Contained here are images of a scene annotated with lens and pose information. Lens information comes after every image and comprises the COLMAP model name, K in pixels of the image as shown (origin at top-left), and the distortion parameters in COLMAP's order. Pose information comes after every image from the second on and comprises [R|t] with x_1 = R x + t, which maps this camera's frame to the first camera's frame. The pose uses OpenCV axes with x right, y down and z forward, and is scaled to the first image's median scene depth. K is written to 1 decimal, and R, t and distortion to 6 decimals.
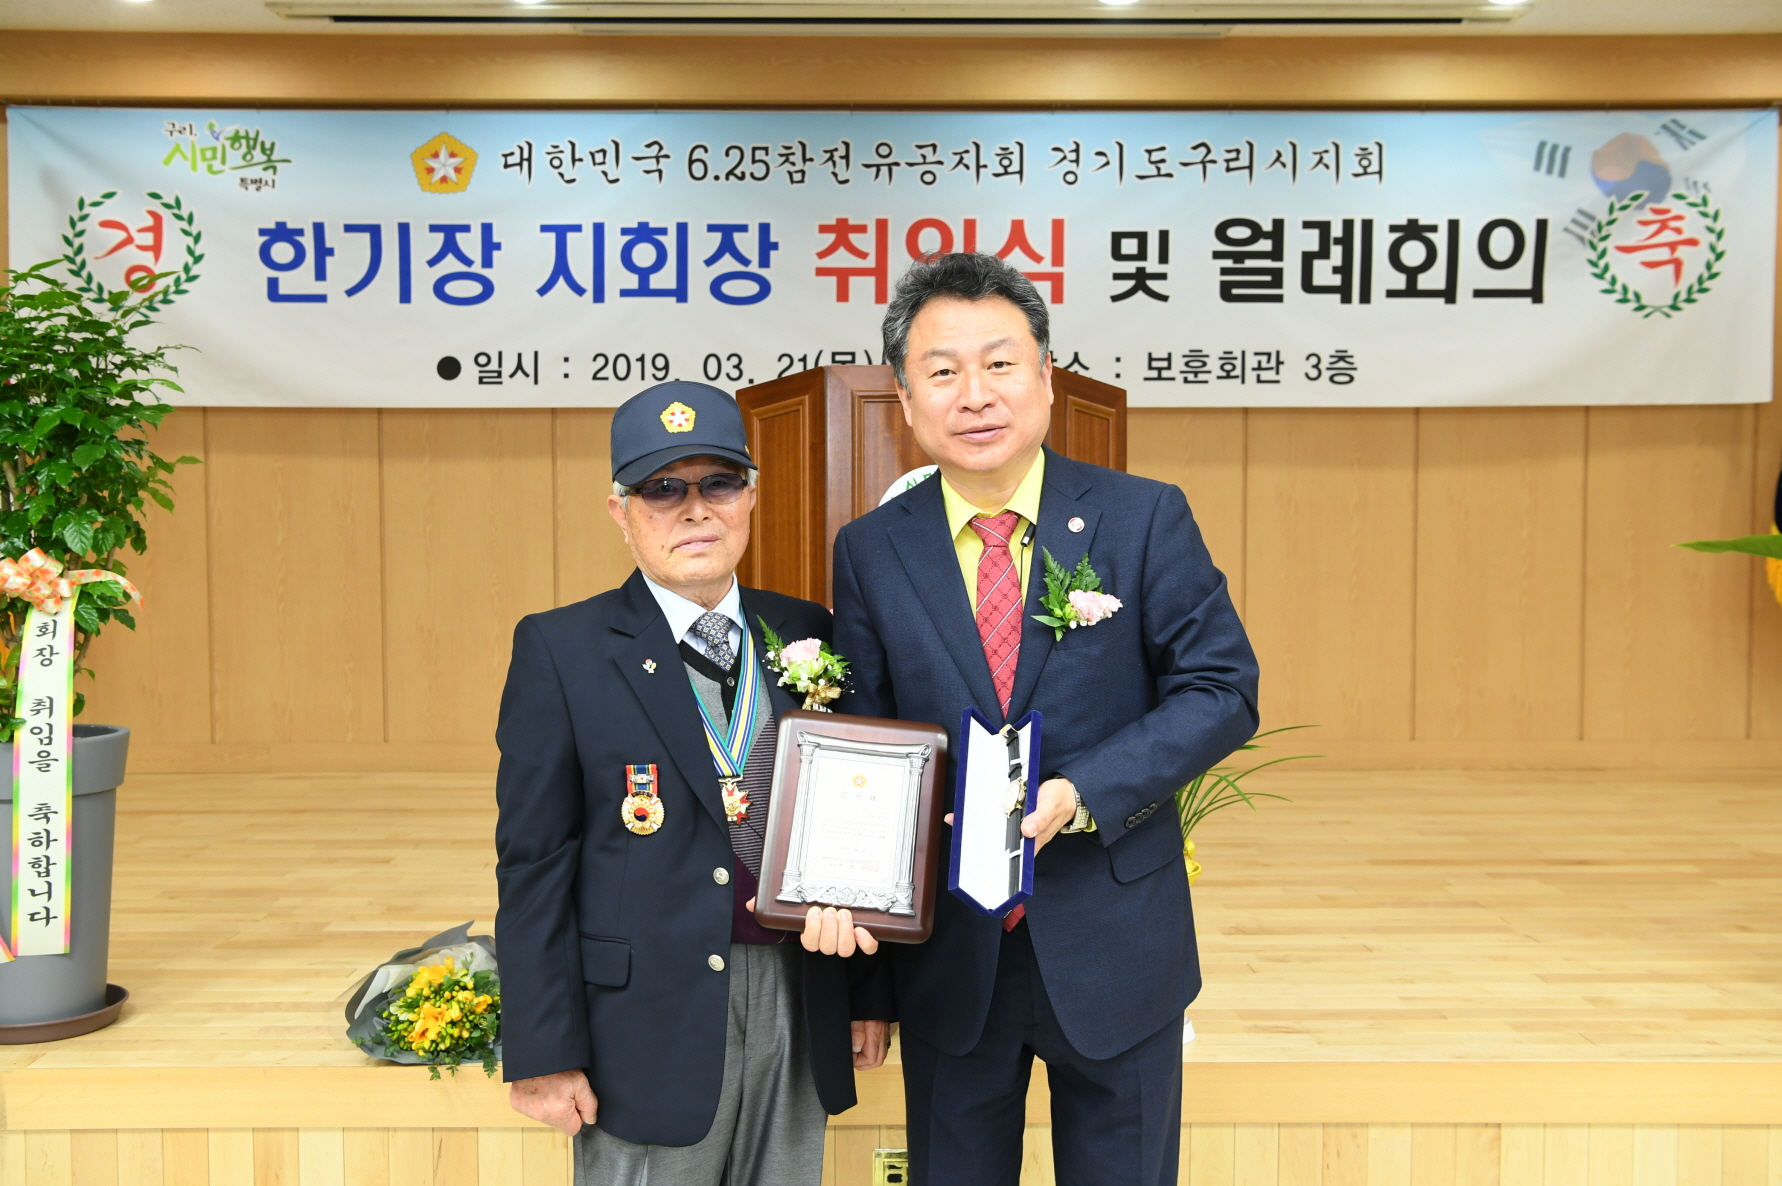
lens RADIAL K [[1644.0, 0, 894.4], [0, 1644.0, 587.1], [0, 0, 1]] dist [0.007361, 0.000000]
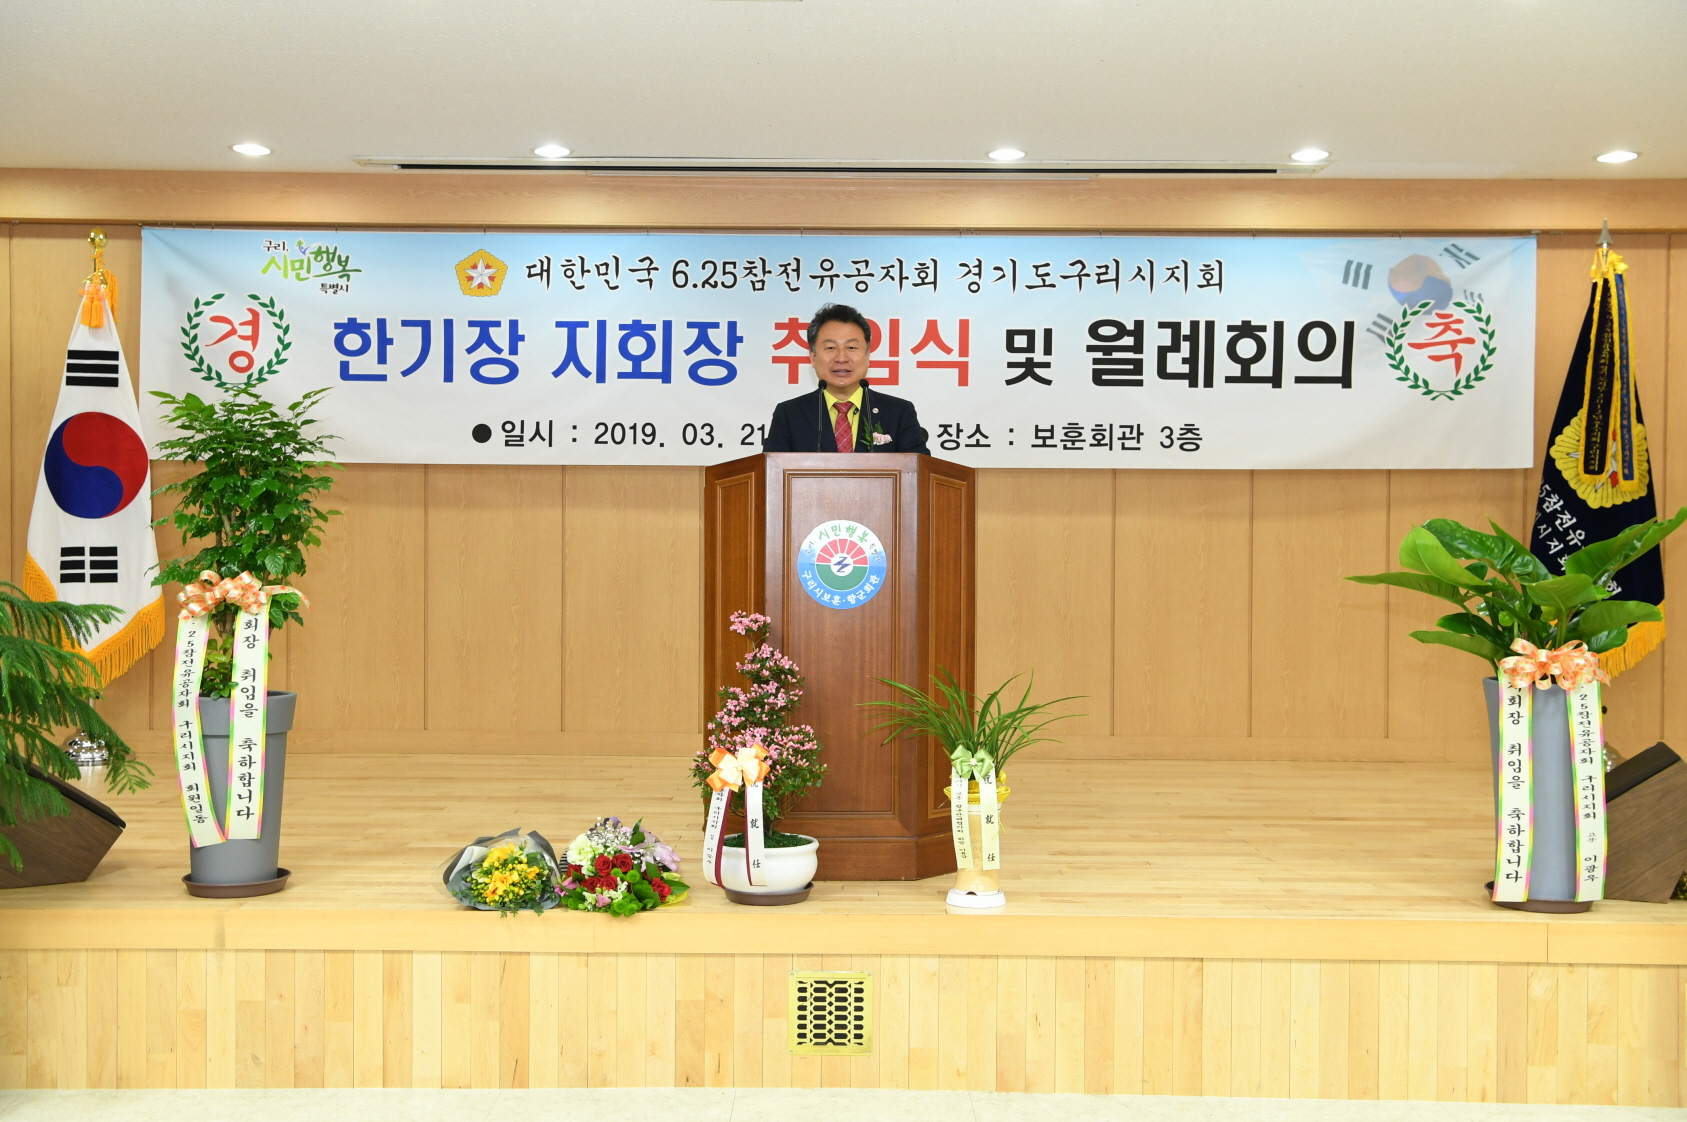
lens RADIAL K [[1671.2, 0, 849.4], [0, 1671.2, 554.0], [0, 0, 1]] dist [0.021991, 0.000000]
pose [[0.999866, 0.008110, -0.014245, 0.030996], [-0.008692, 0.999110, -0.041266, 0.010198], [0.013898, 0.041384, 0.999047, -0.278223]]
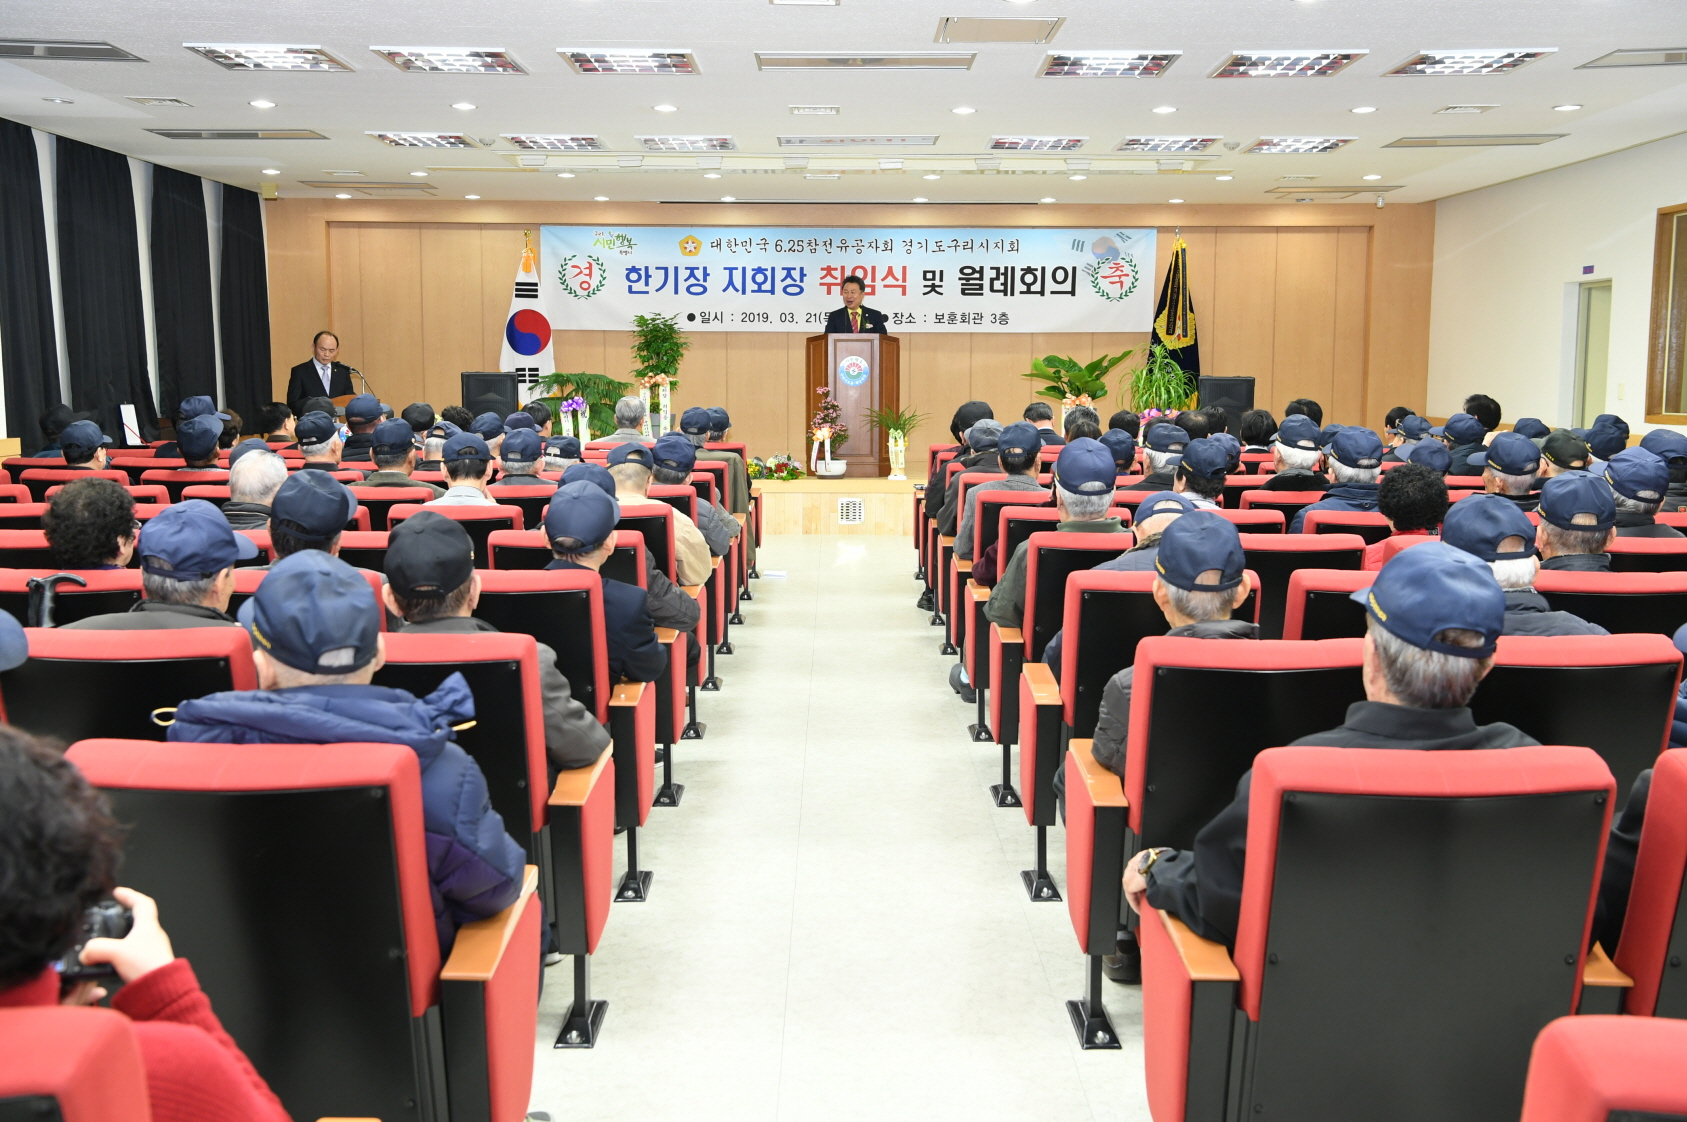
lens RADIAL K [[1763.1, 0, 848.5], [0, 1763.1, 553.8], [0, 0, 1]] dist [0.039418, 0.000000]
pose [[0.999941, 0.006484, -0.008708, 0.032228], [-0.006021, 0.998618, 0.052202, 0.116182], [0.009035, -0.052146, 0.998599, -2.089987]]
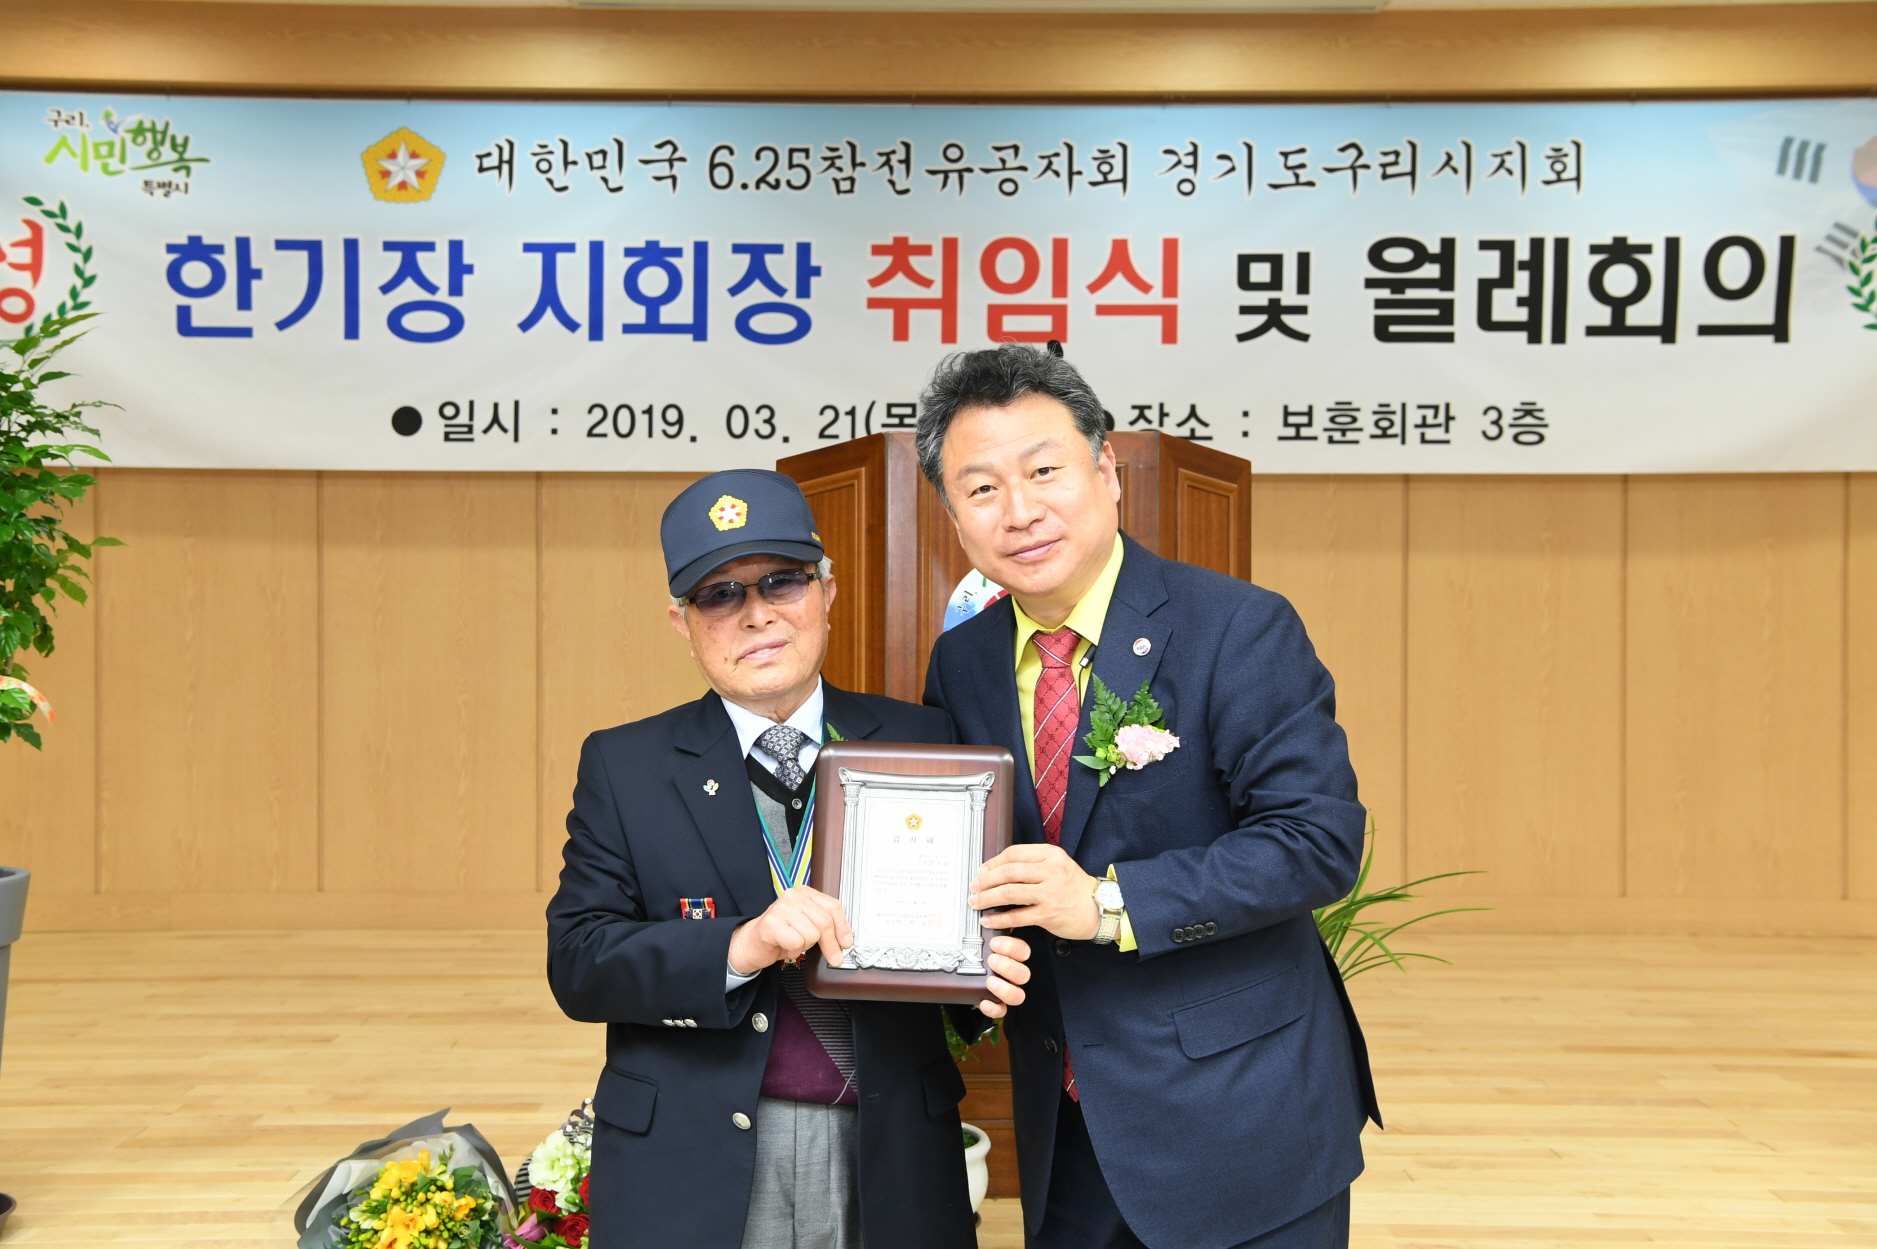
lens RADIAL K [[2160.7, 0, 943.1], [0, 2160.7, 615.5], [0, 0, 1]] dist [0.089748, 0.000000]
pose [[0.999964, 0.004174, -0.007324, -0.002648], [-0.004444, 0.999299, -0.037185, -0.000908], [0.007163, 0.037216, 0.999282, -0.047785]]
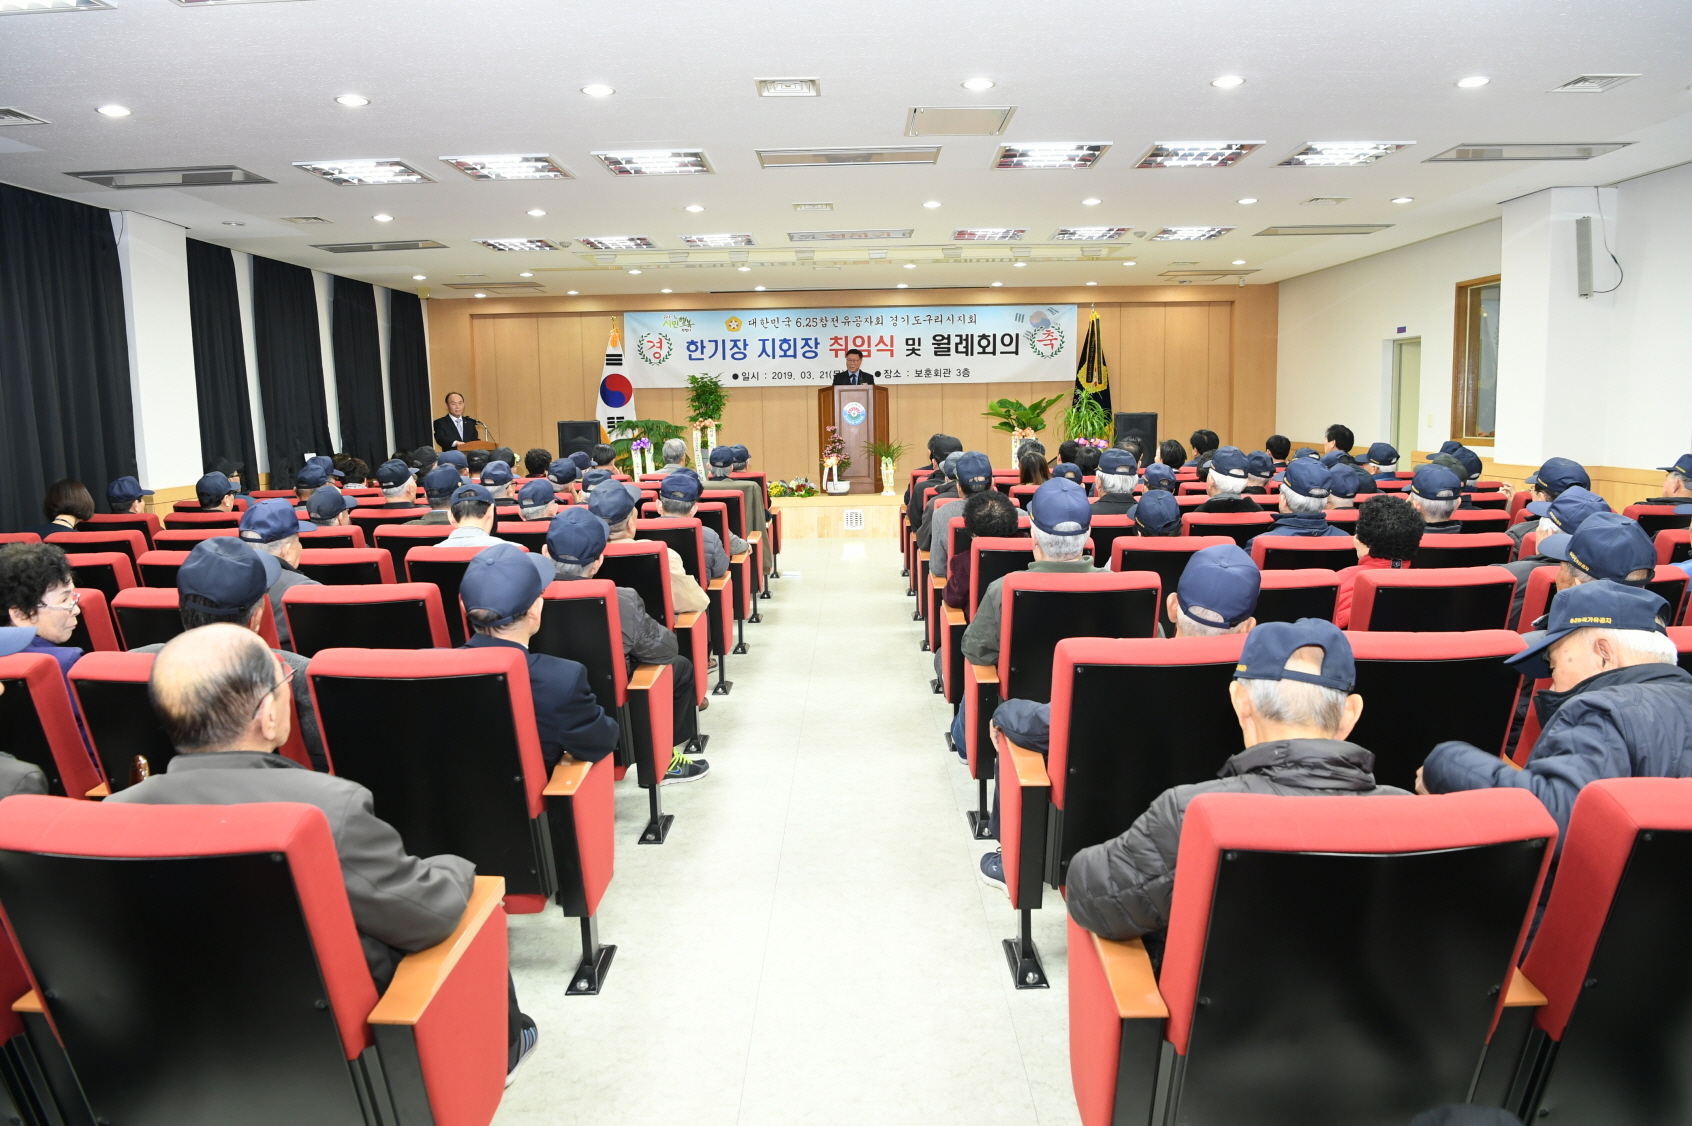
lens RADIAL K [[1158.3, 0, 852.2], [0, 1158.3, 570.0], [0, 0, 1]] dist [-0.077529, 0.015347]
pose [[0.999716, -0.013022, -0.019934, 0.053123], [0.014634, 0.996441, 0.083011, 0.099563], [0.018782, -0.083279, 0.996349, -1.752556]]
